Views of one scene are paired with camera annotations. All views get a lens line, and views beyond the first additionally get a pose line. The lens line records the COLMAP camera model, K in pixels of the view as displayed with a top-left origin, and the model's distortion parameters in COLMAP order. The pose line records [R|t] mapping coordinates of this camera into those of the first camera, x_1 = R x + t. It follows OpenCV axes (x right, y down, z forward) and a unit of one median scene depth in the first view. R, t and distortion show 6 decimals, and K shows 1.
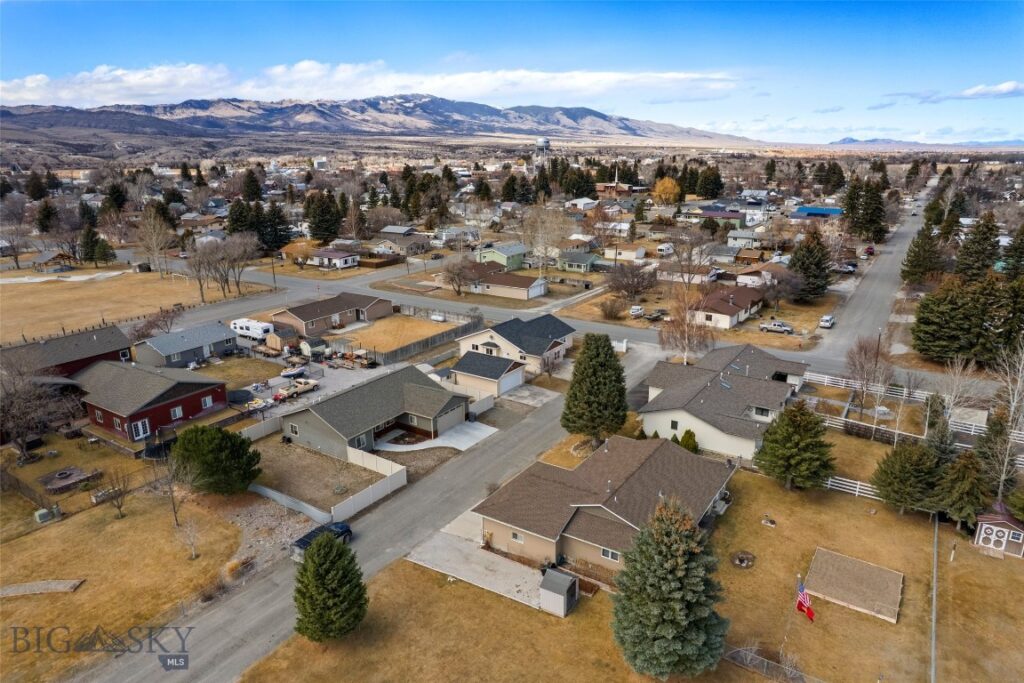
lens RADIAL K [[656.7, 0, 513.3], [0, 656.7, 345.1], [0, 0, 1]] dist [-0.082916, 0.074849]
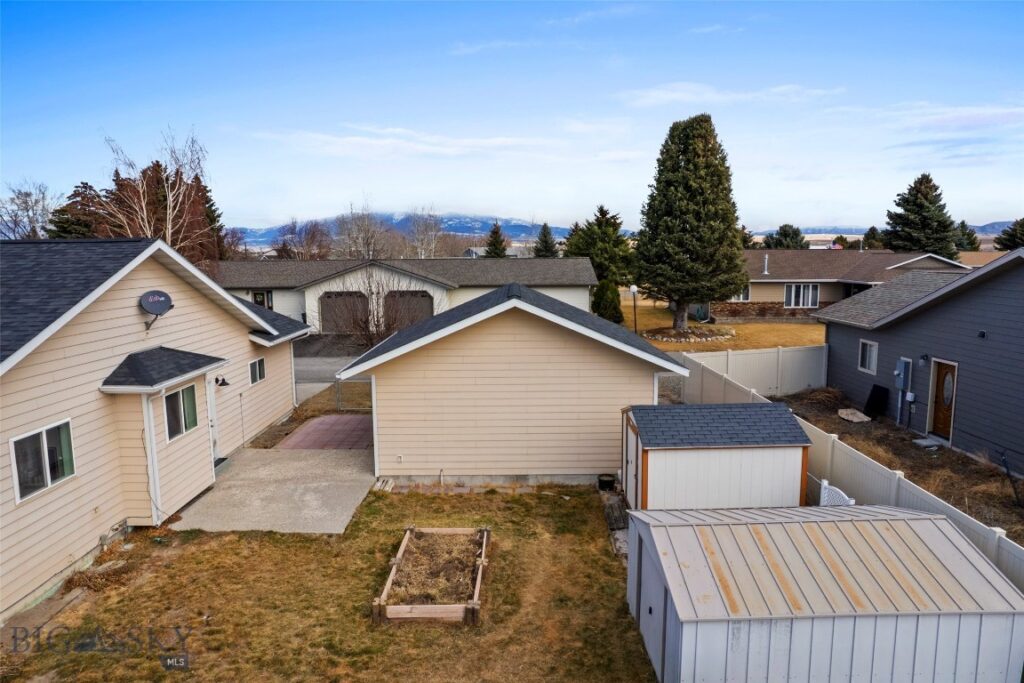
lens RADIAL K [[656.7, 0, 513.3], [0, 656.7, 345.1], [0, 0, 1]] dist [-0.082916, 0.074849]
pose [[-0.560723, -0.104999, 0.821319, -0.176639], [0.249359, 0.924463, 0.288425, -0.023368], [-0.789563, 0.366529, -0.492185, 0.959688]]
